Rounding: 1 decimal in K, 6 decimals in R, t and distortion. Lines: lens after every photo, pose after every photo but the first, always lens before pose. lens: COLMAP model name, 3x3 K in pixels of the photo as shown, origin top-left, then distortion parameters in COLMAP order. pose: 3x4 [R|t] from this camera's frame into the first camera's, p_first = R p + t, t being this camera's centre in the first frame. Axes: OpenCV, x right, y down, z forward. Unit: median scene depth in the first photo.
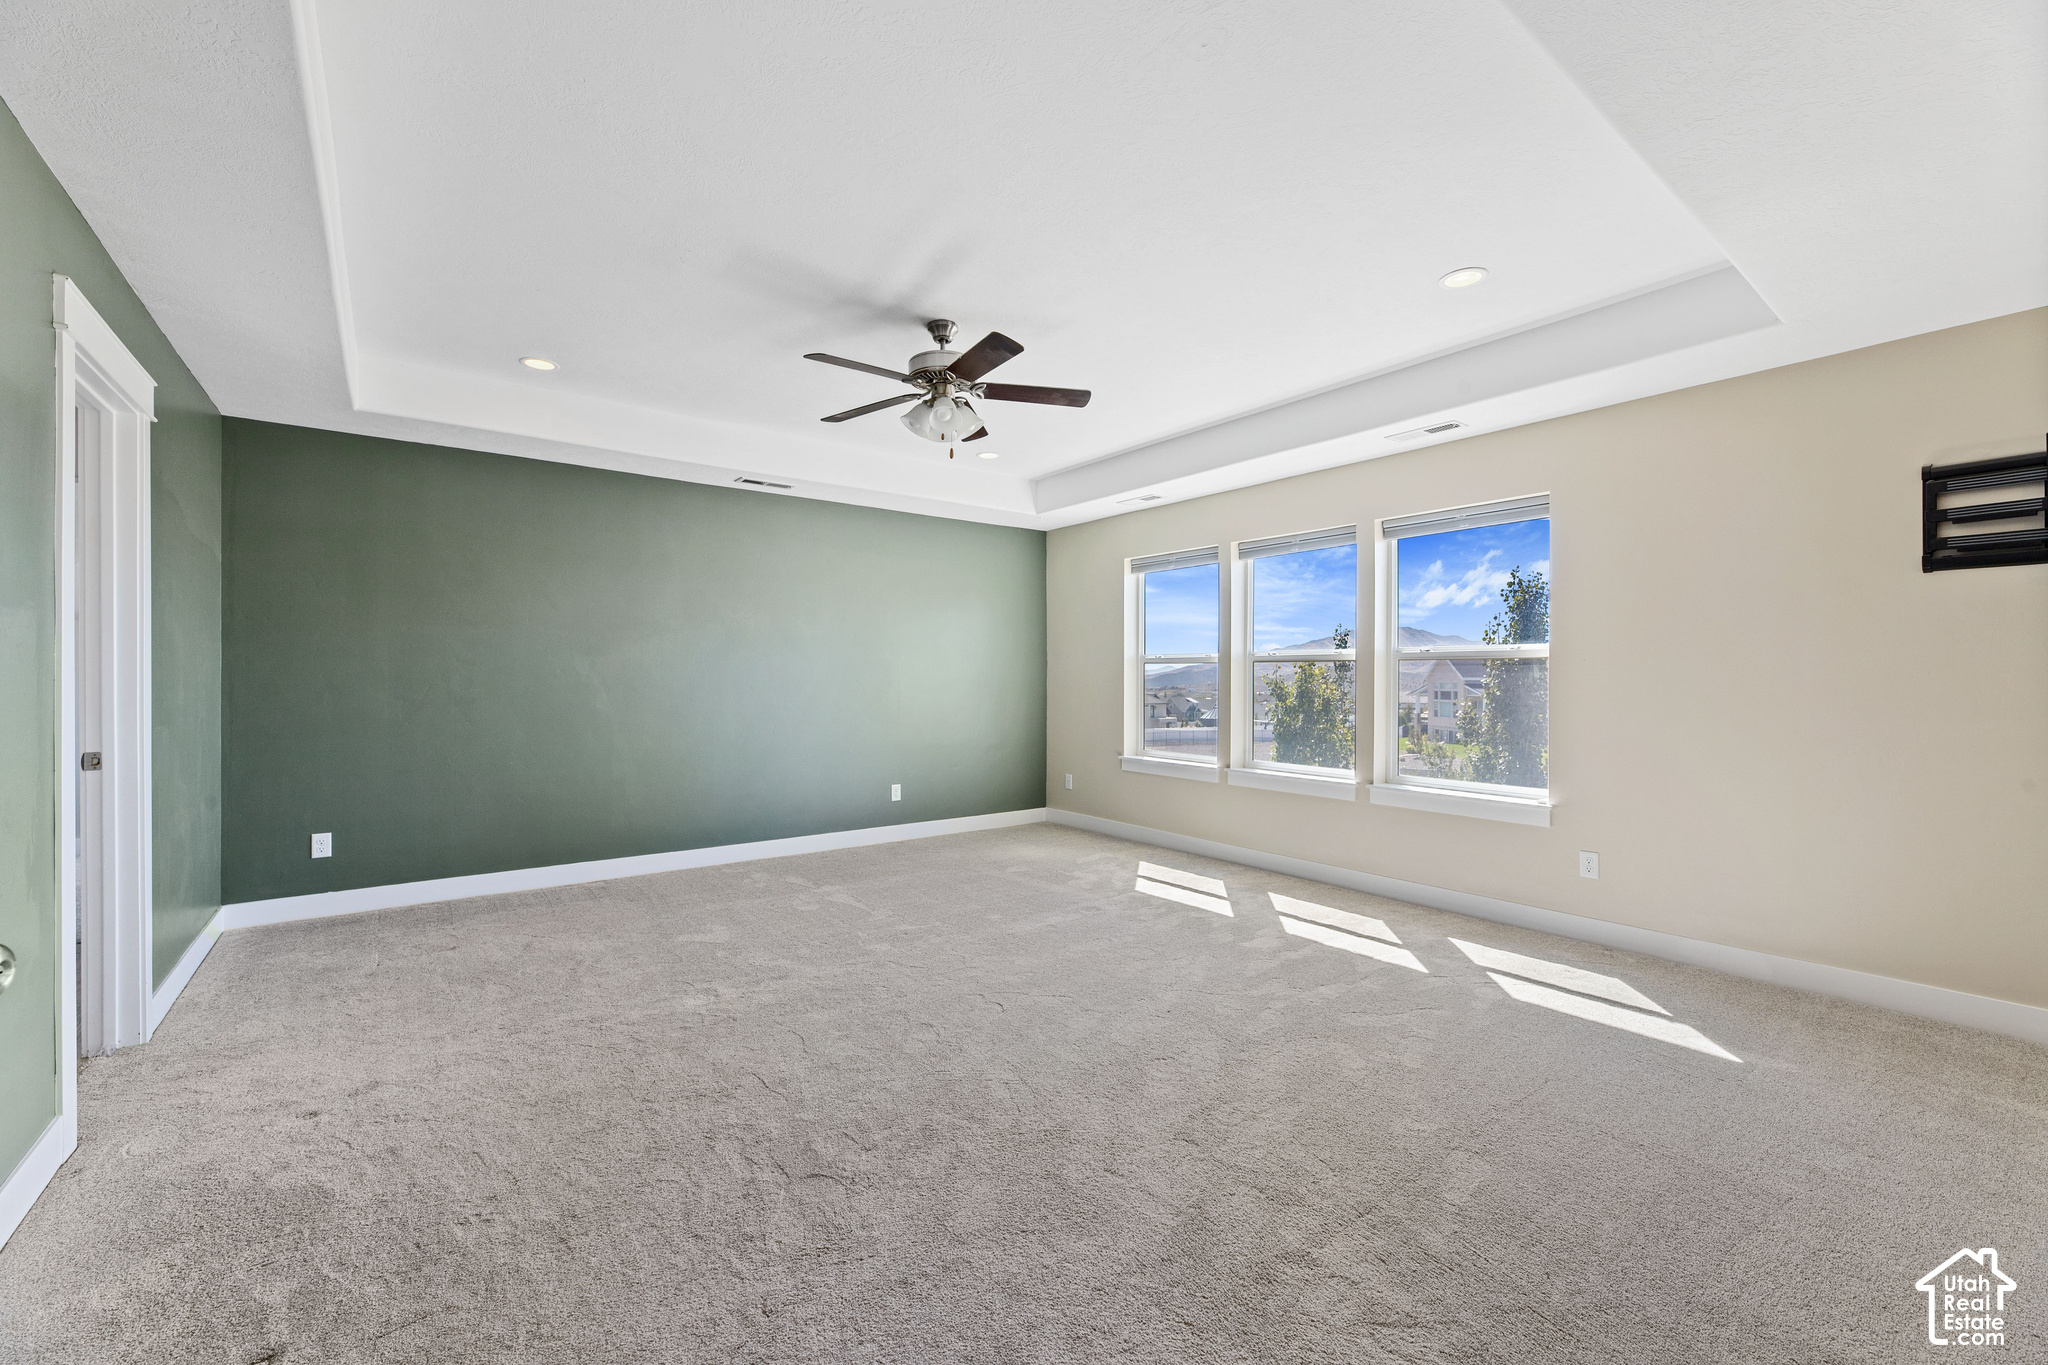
lens RADIAL K [[832.7, 0, 1028.3], [0, 832.7, 686.2], [0, 0, 1]] dist [-0.001760, -0.000232]
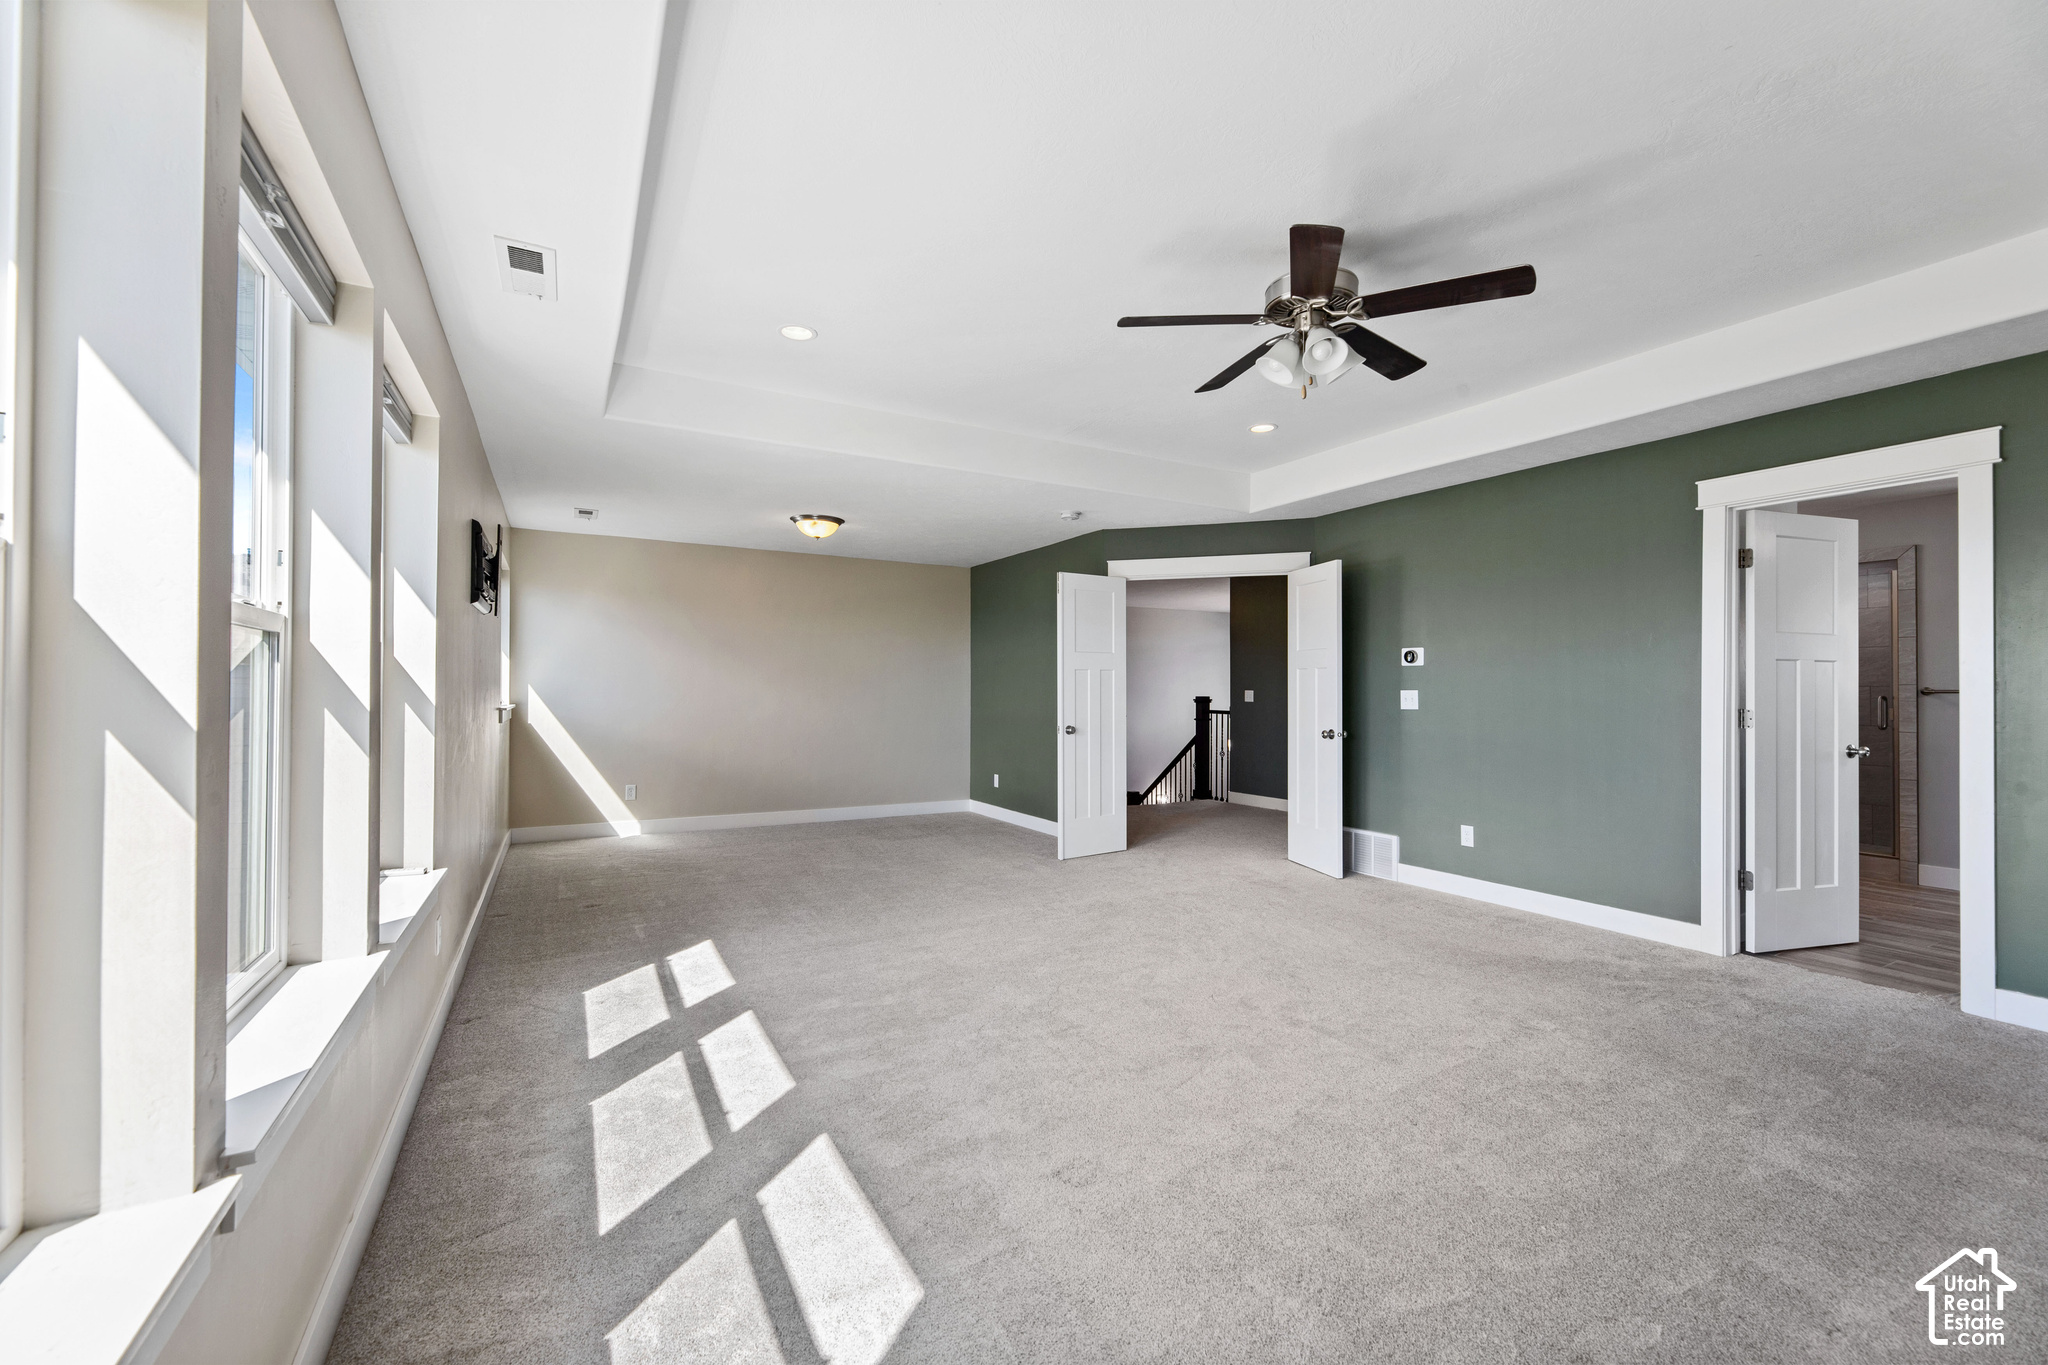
lens RADIAL K [[832.7, 0, 1023.0], [0, 832.7, 686.9], [0, 0, 1]] dist [-0.001760, -0.000232]
pose [[-0.990724, -0.000653, 0.135890, 0.067606], [-0.001678, 0.999971, -0.007426, 0.004109], [-0.135881, -0.007585, -0.990696, 1.780746]]
